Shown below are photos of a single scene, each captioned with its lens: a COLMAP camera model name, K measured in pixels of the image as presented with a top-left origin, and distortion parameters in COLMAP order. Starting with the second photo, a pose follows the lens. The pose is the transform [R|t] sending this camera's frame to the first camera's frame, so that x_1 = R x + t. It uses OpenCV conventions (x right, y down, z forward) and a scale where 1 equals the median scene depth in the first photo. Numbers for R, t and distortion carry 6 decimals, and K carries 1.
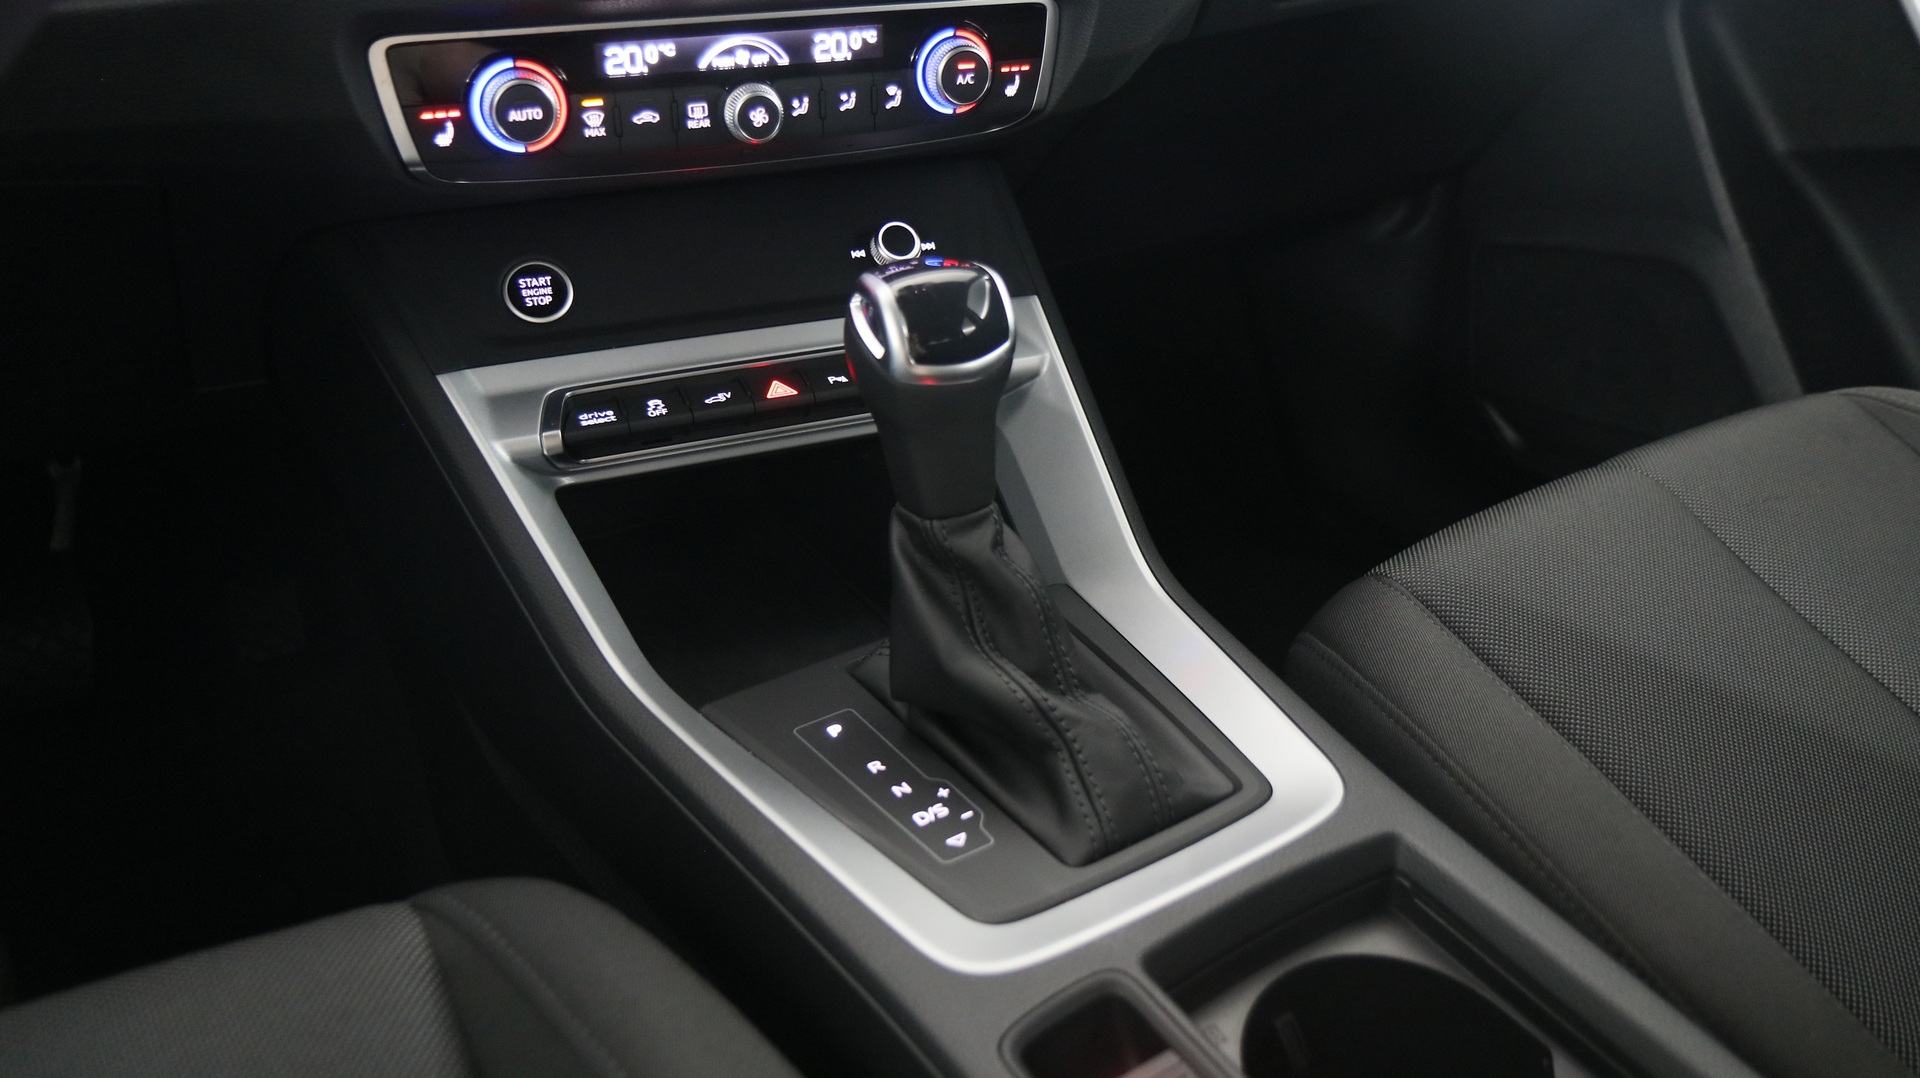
lens RADIAL K [[1457.7, 0, 960.0], [0, 1457.7, 539.0], [0, 0, 1]] dist [-0.016876, -0.001893]
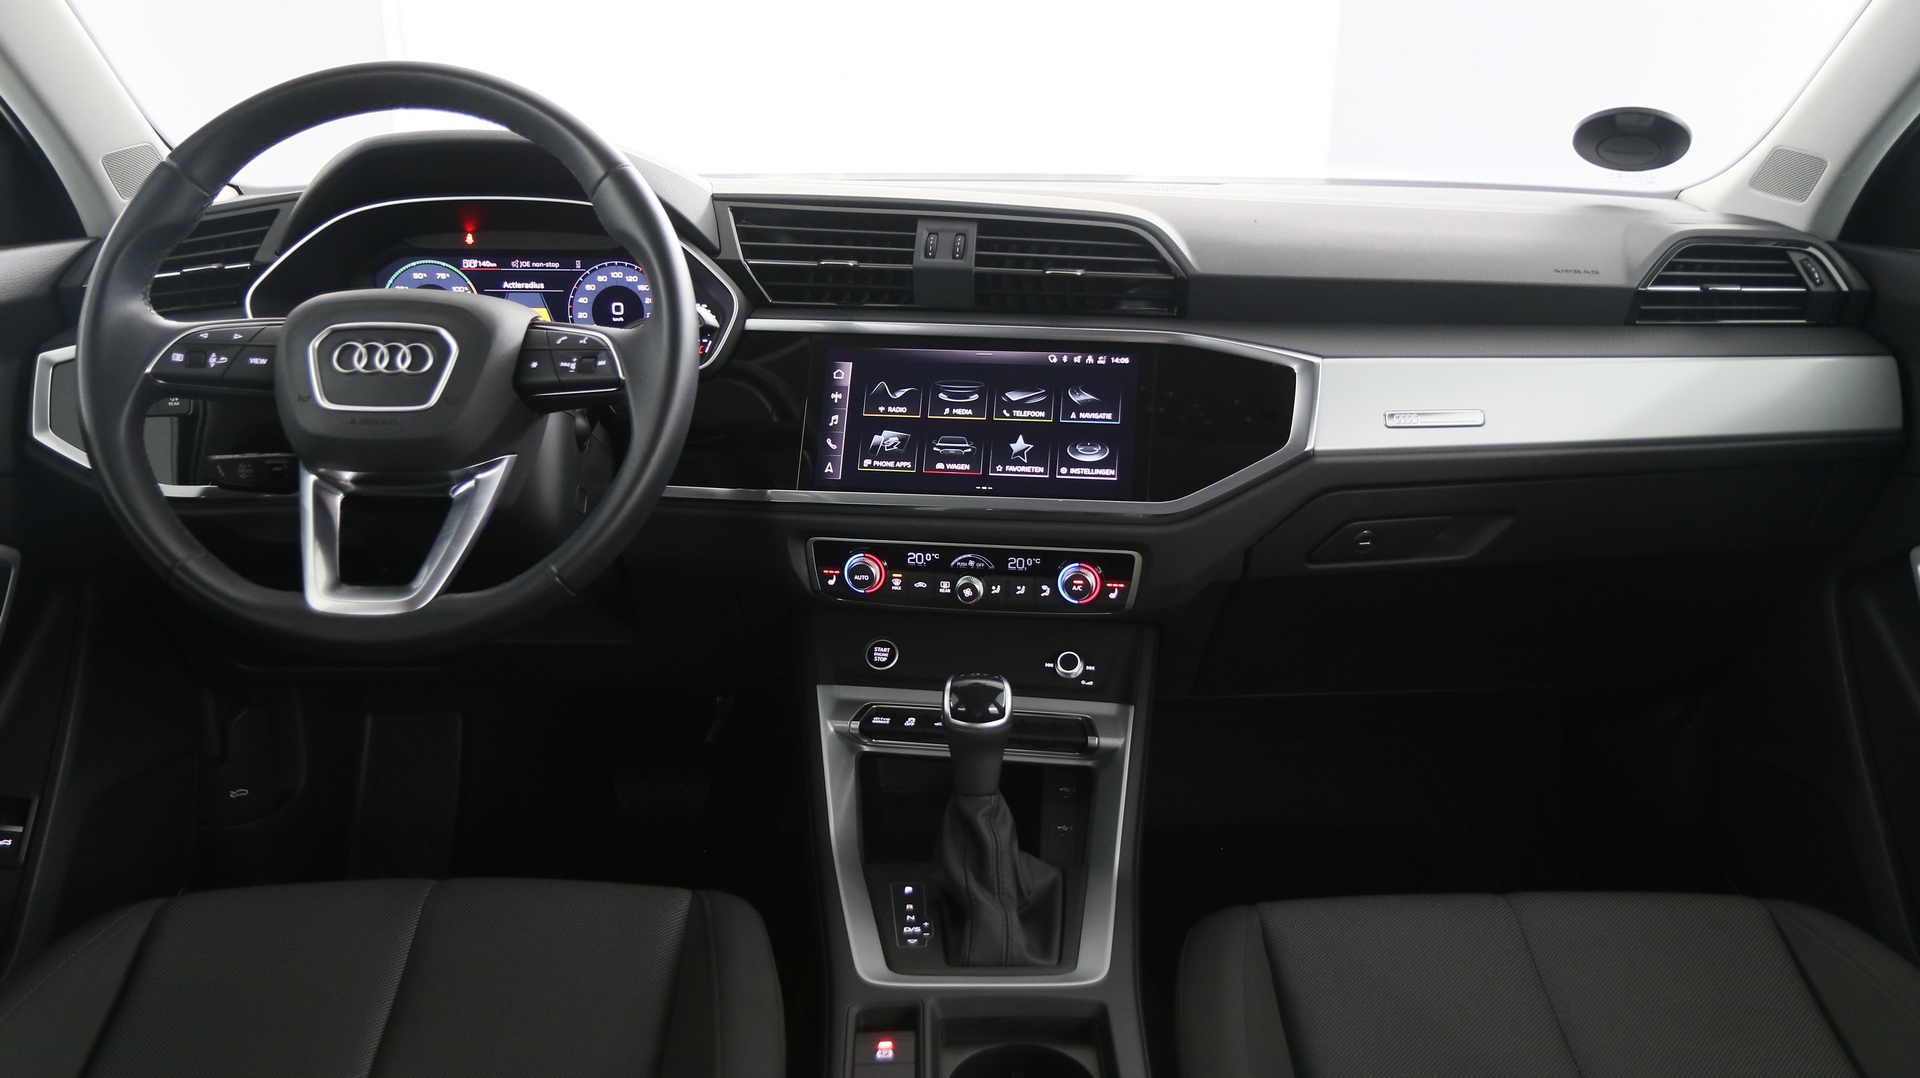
lens RADIAL K [[1470.7, 0, 942.3], [0, 1470.7, 529.1], [0, 0, 1]] dist [-0.006116, 0.001664]
pose [[0.844475, 0.130334, -0.519494, 0.891302], [-0.253604, 0.951621, -0.173502, -0.003132], [0.471748, 0.278264, 0.836673, -0.781676]]
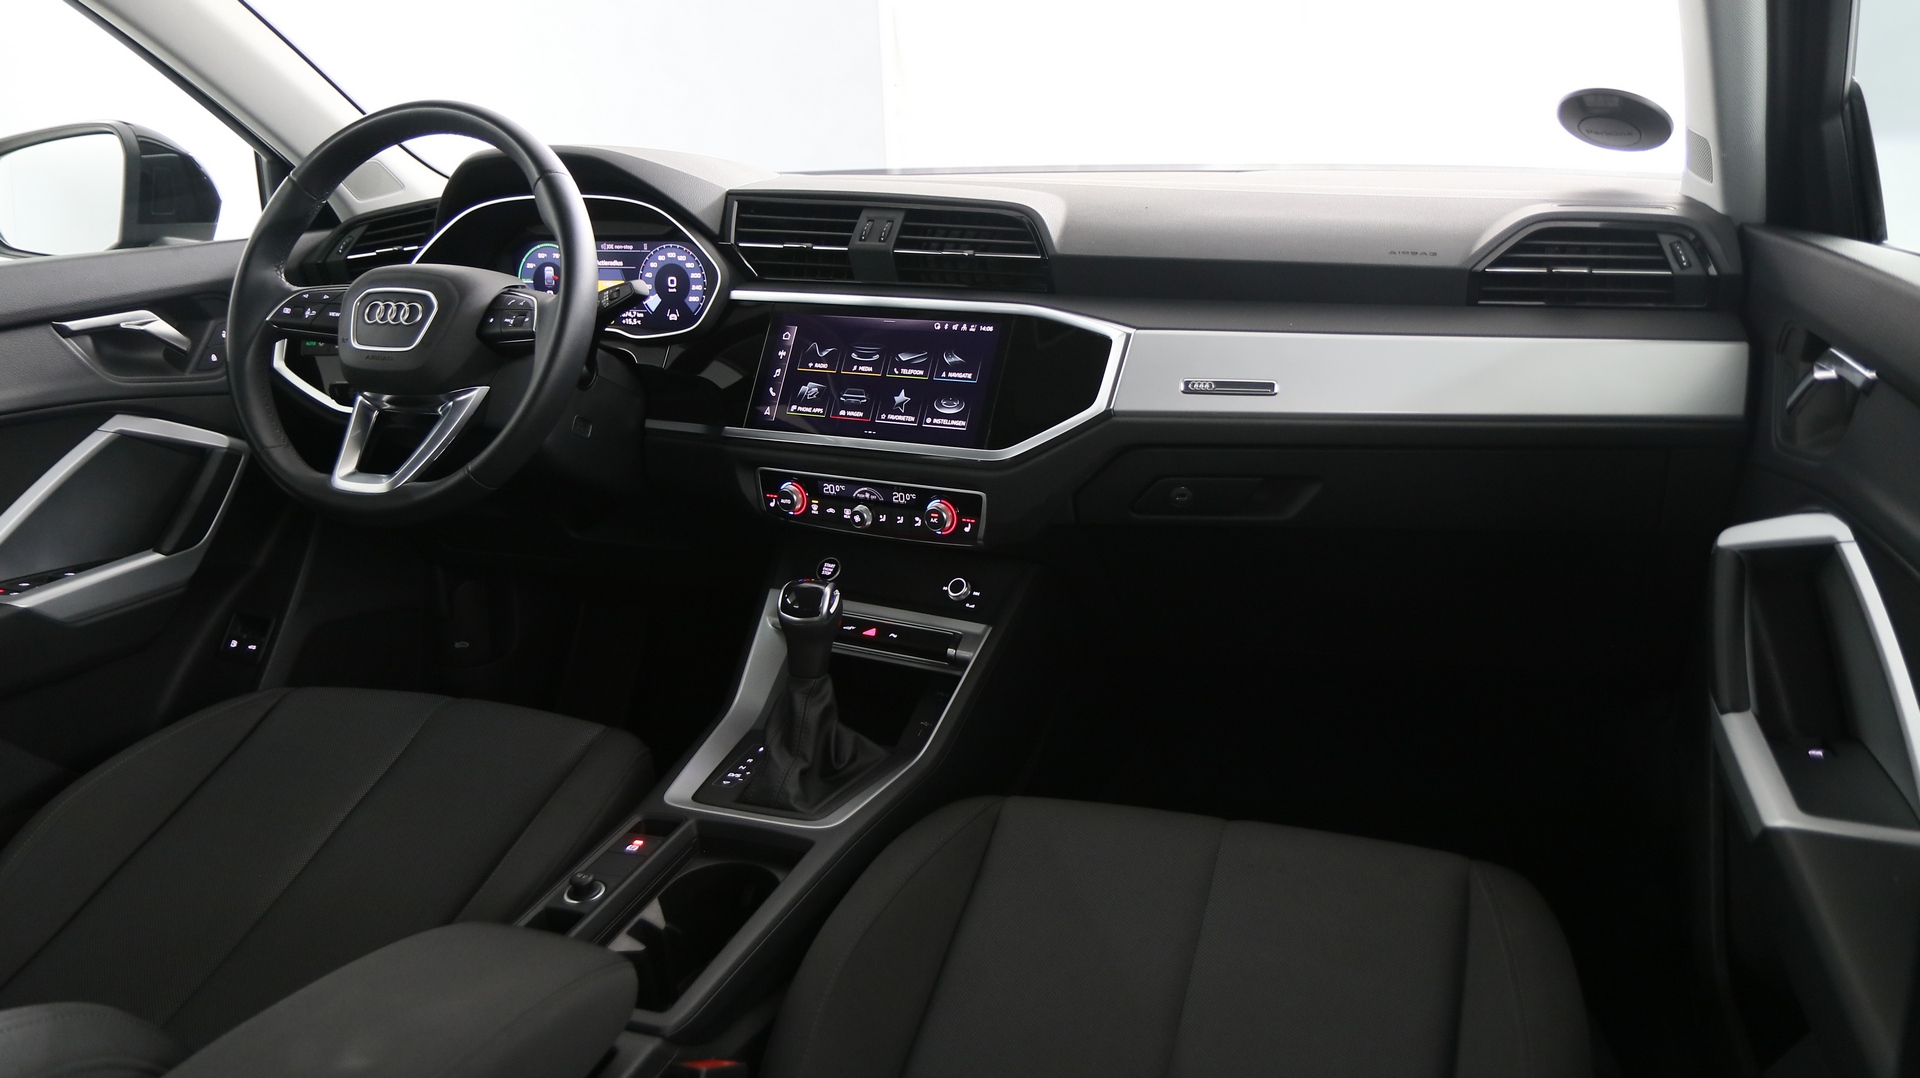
lens RADIAL K [[1457.7, 0, 960.0], [0, 1457.7, 539.0], [0, 0, 1]] dist [-0.016876, -0.001893]
pose [[0.586906, 0.193534, -0.786185, 1.910518], [-0.361549, 0.931468, -0.040607, -0.215368], [0.724447, 0.308077, 0.616656, -0.401512]]
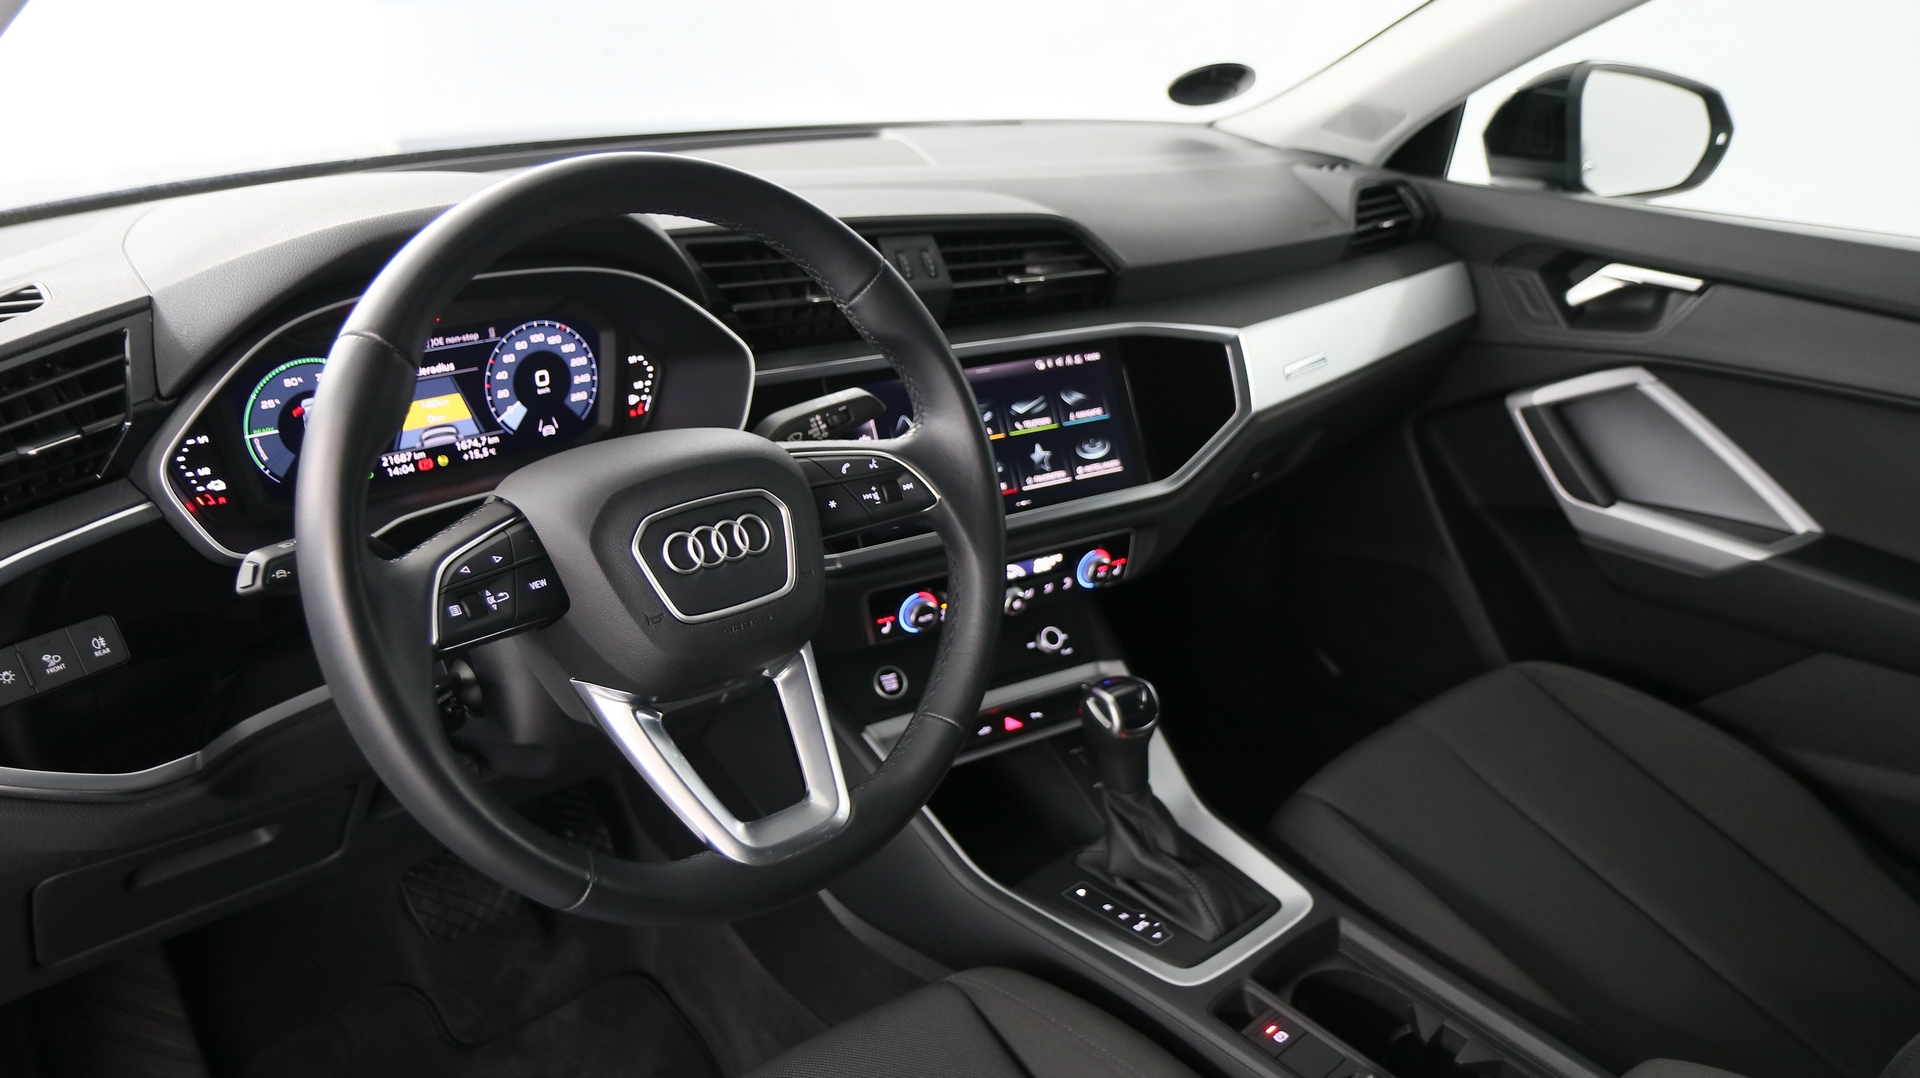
lens RADIAL K [[1457.7, 0, 960.0], [0, 1457.7, 539.0], [0, 0, 1]] dist [-0.016876, -0.001893]
pose [[0.988315, -0.048177, 0.144609, -0.517151], [0.063046, 0.992981, -0.100067, -0.173157], [-0.138773, 0.108014, 0.984416, -1.089093]]
